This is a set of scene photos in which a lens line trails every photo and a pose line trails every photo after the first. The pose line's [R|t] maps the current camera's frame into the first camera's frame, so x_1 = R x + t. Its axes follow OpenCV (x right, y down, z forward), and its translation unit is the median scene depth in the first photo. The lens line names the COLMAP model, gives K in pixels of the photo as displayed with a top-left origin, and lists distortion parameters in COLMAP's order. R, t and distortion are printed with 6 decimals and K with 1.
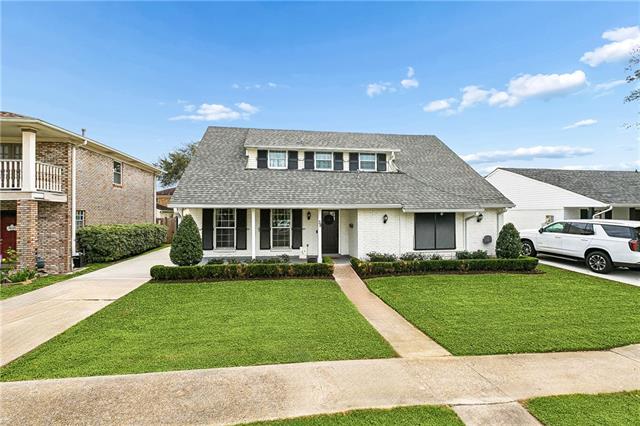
lens RADIAL K [[290.6, 0, 318.7], [0, 290.6, 210.5], [0, 0, 1]] dist [0.002141, 0.000228]
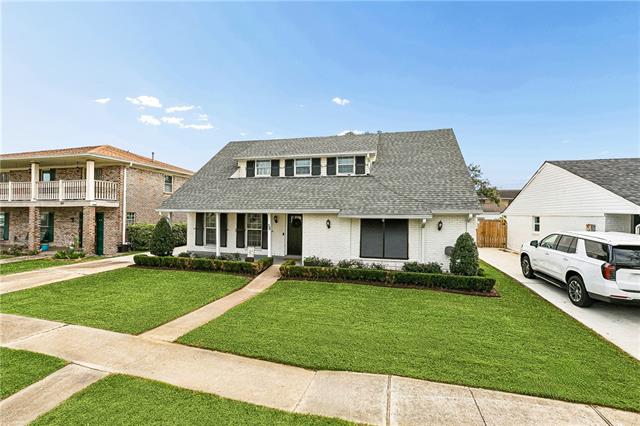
lens RADIAL K [[290.6, 0, 308.1], [0, 290.6, 214.1], [0, 0, 1]] dist [0.002141, 0.000228]
pose [[0.914744, 0.010711, -0.403893, 0.555649], [-0.009705, 0.999943, 0.004537, -0.008615], [0.403918, -0.000230, 0.914795, 0.060988]]
